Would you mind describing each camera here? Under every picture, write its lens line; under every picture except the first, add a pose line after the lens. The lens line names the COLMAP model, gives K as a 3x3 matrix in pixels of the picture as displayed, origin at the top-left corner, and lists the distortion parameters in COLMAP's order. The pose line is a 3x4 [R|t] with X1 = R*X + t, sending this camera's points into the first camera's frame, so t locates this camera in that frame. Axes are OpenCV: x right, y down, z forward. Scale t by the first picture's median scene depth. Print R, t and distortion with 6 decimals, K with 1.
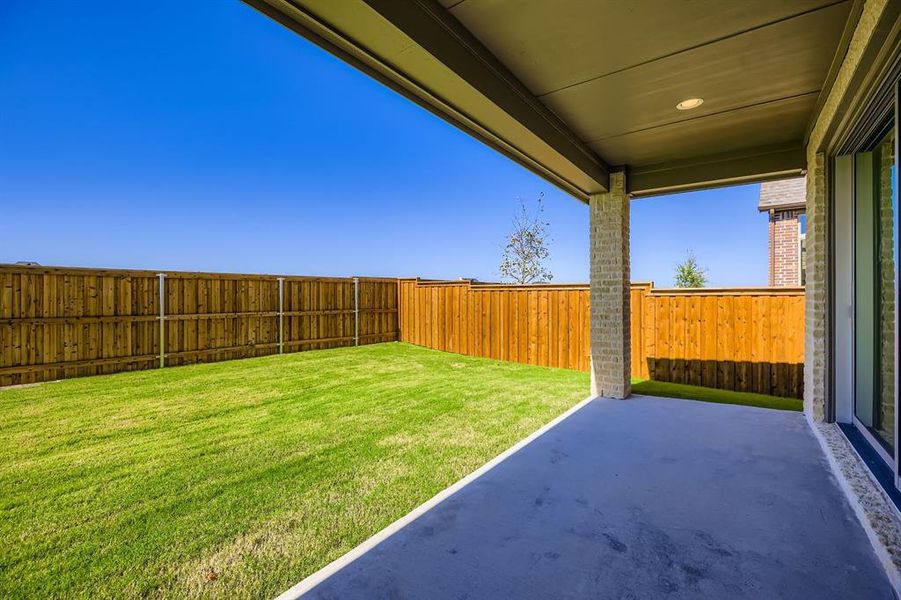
lens RADIAL K [[410.2, 0, 449.7], [0, 410.2, 296.4], [0, 0, 1]] dist [-0.002393, -0.000050]
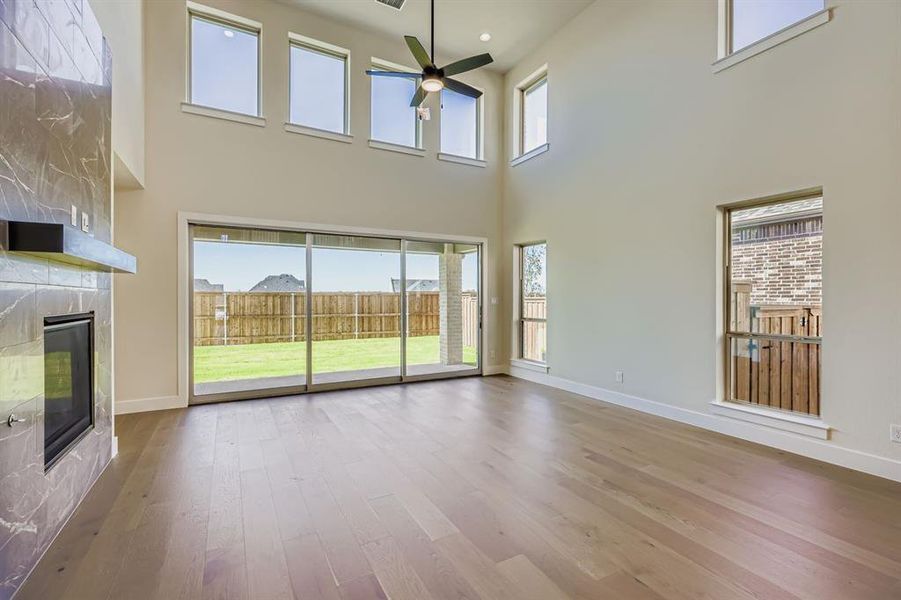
lens RADIAL K [[410.2, 0, 450.1], [0, 410.2, 297.1], [0, 0, 1]] dist [-0.002393, -0.000050]
pose [[0.903686, -0.002240, -0.428190, 0.702955], [0.001192, 0.999996, -0.002715, -0.028884], [0.428194, 0.001943, 0.903685, -0.388339]]
